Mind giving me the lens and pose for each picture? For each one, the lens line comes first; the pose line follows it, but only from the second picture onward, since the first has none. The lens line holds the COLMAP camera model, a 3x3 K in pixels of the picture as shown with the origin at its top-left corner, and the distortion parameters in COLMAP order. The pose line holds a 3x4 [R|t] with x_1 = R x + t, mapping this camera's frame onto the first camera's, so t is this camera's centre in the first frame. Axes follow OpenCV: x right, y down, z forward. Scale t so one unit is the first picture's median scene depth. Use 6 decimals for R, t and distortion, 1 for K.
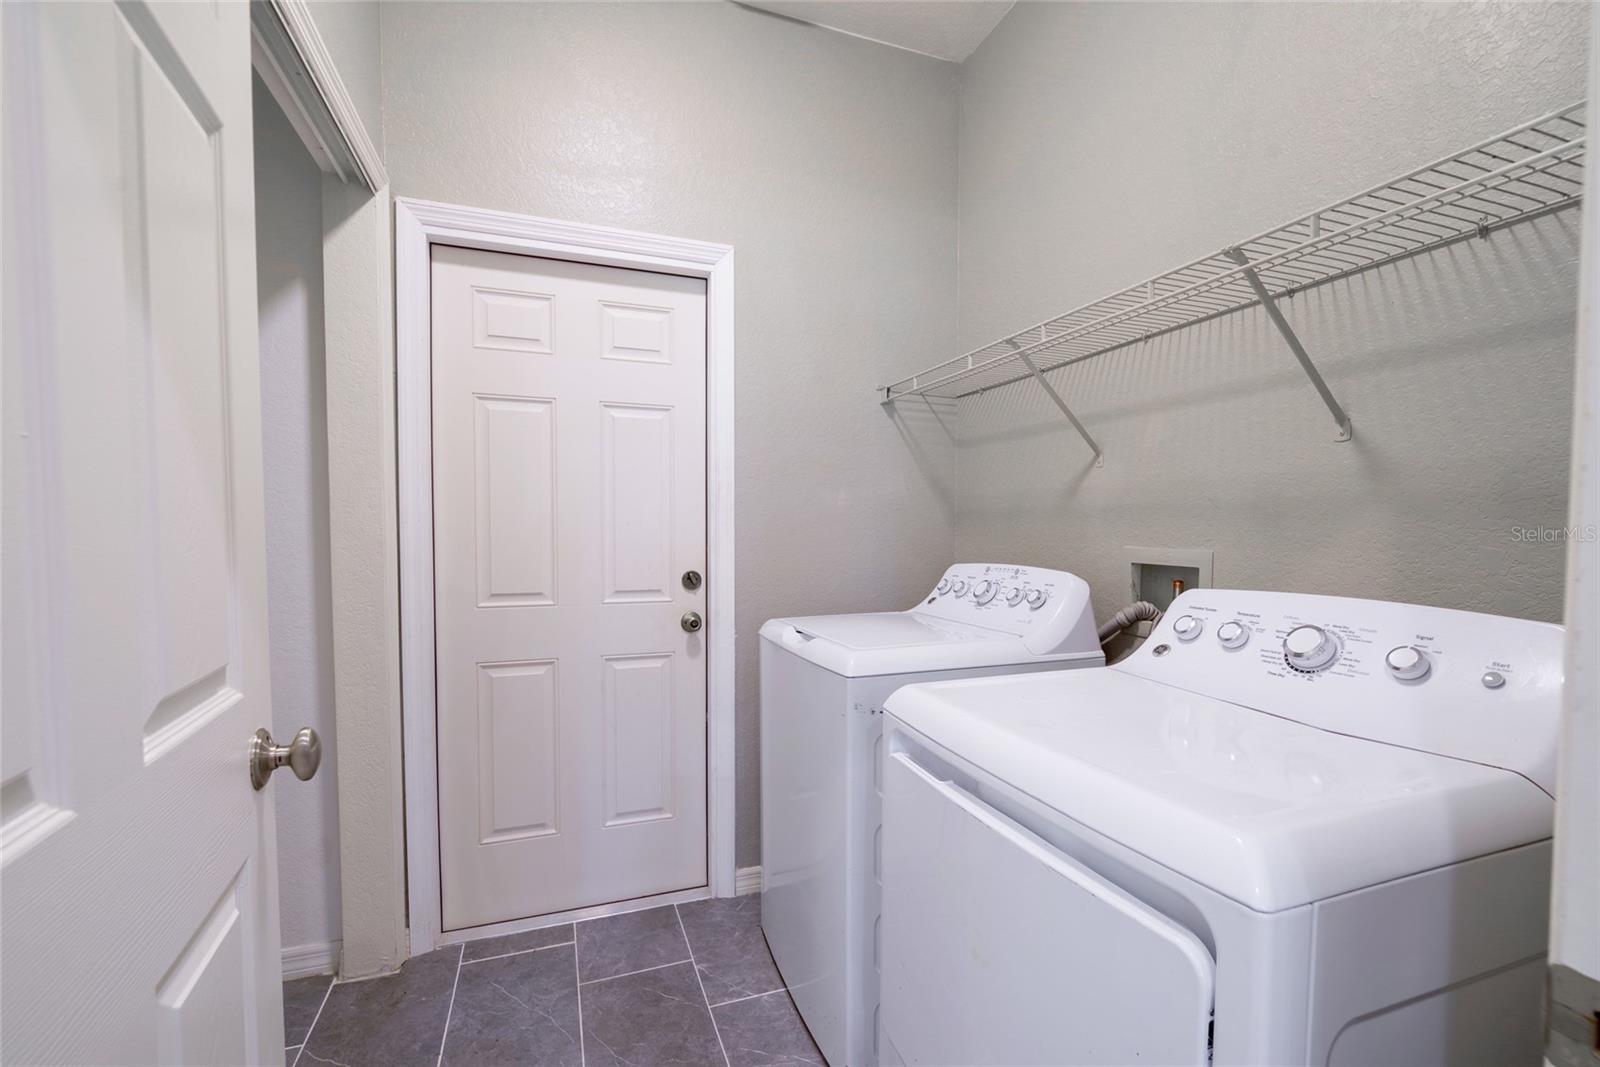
lens RADIAL K [[708.1, 0, 798.7], [0, 708.1, 530.3], [0, 0, 1]] dist [-0.003986, 0.000932]
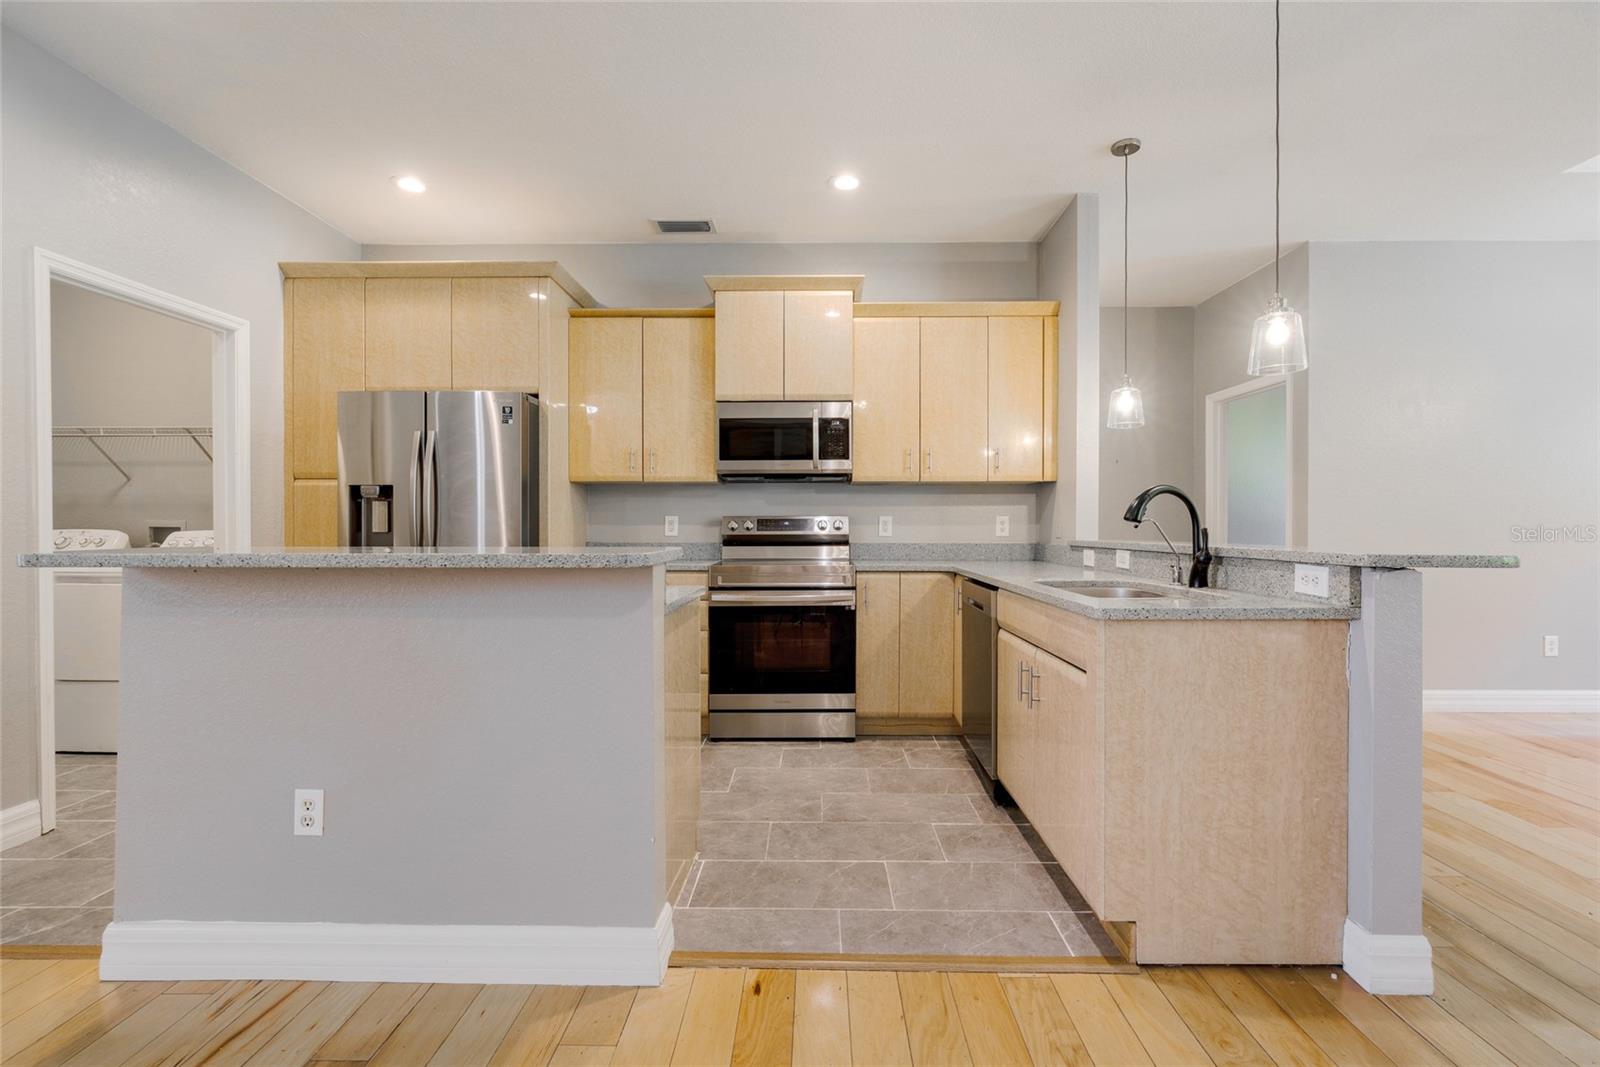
lens RADIAL K [[708.1, 0, 809.0], [0, 708.1, 534.5], [0, 0, 1]] dist [-0.003986, 0.000932]
pose [[0.345773, -0.009833, 0.938267, -0.804745], [0.014017, 0.999888, 0.005313, 0.072938], [-0.938213, 0.011314, 0.345872, -1.548905]]
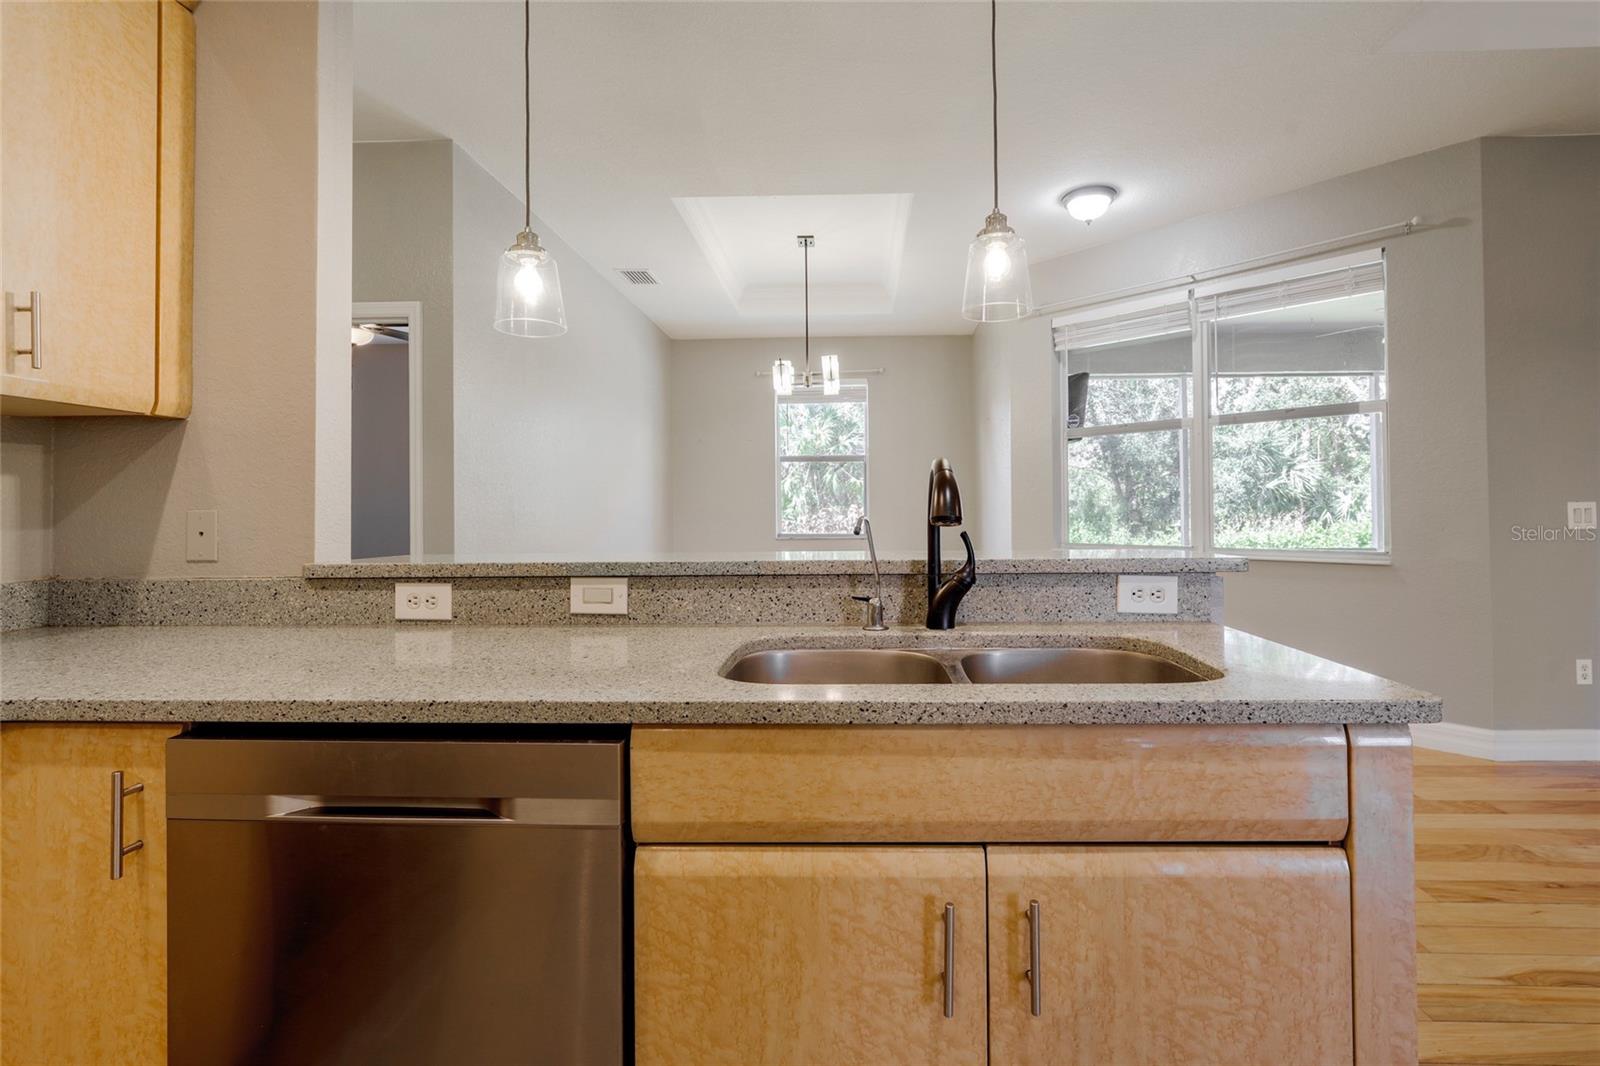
lens RADIAL K [[708.1, 0, 841.3], [0, 708.1, 510.1], [0, 0, 1]] dist [-0.003986, 0.000932]
pose [[-0.932106, 0.007602, 0.362107, 0.204300], [0.013231, 0.999827, 0.013067, 0.048245], [-0.361945, 0.016971, -0.932045, -1.097321]]
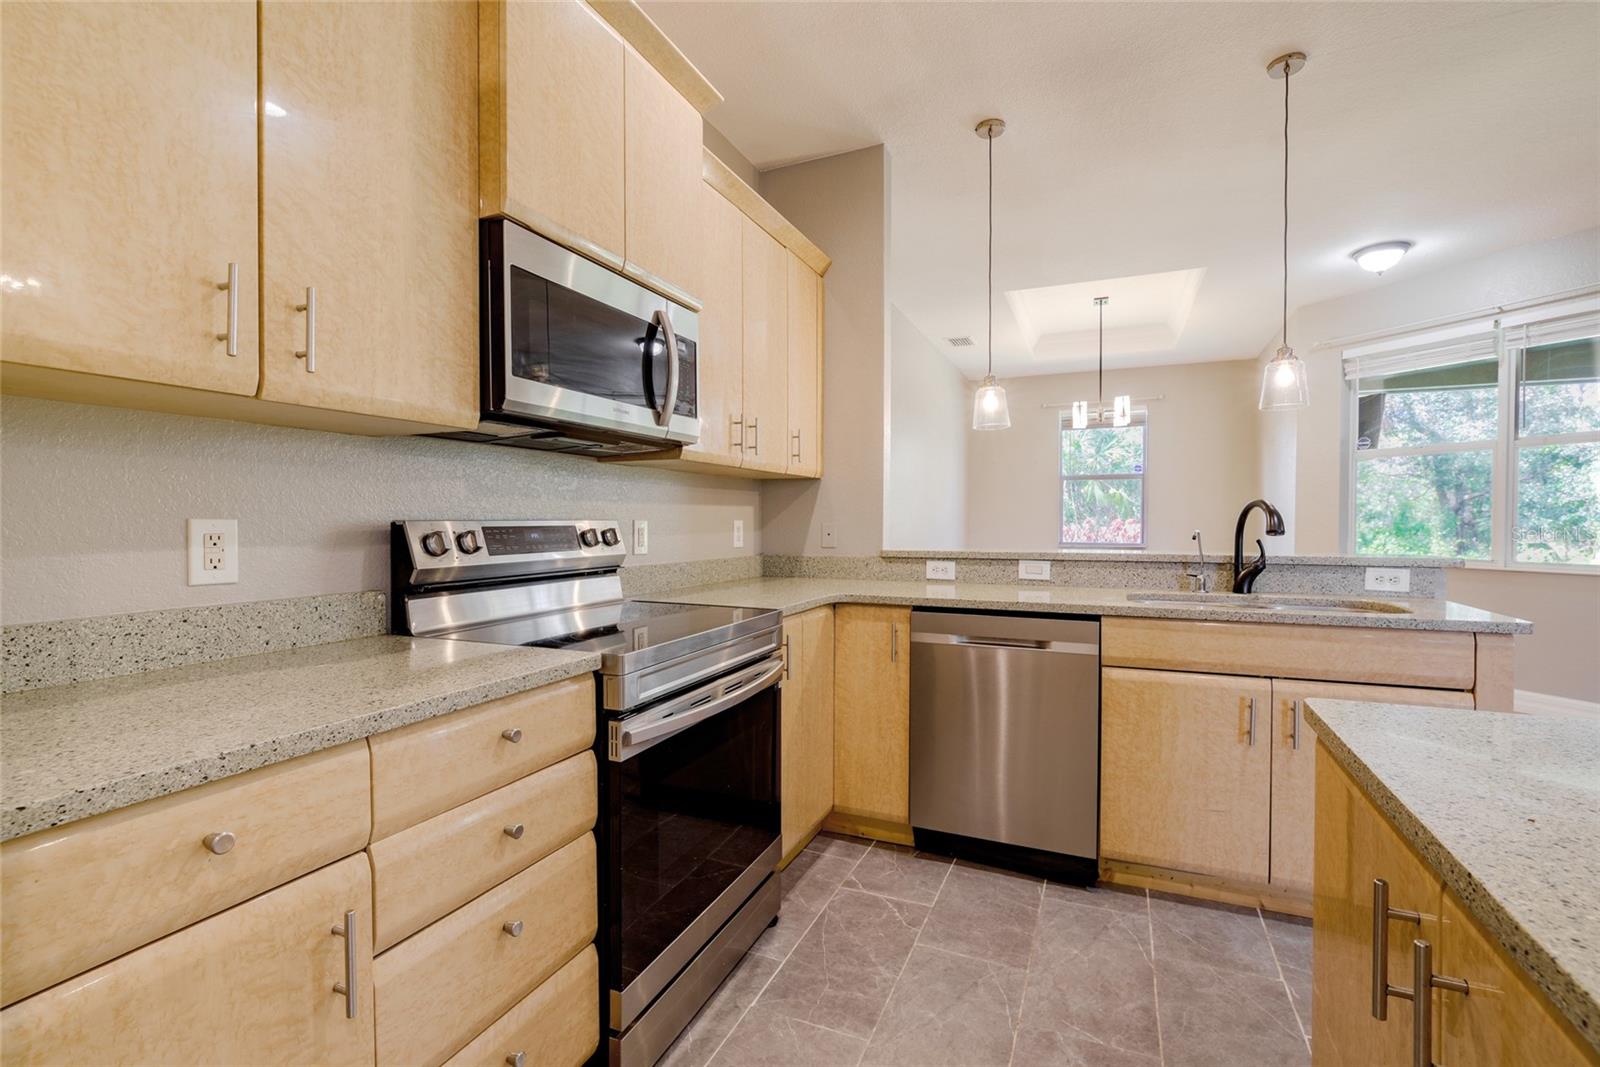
lens RADIAL K [[708.1, 0, 809.8], [0, 708.1, 533.1], [0, 0, 1]] dist [-0.003986, 0.000932]
pose [[-0.736994, -0.011025, 0.675809, 0.101083], [0.010983, 0.999540, 0.028284, 0.028635], [-0.675810, 0.028267, -0.736534, -0.437792]]
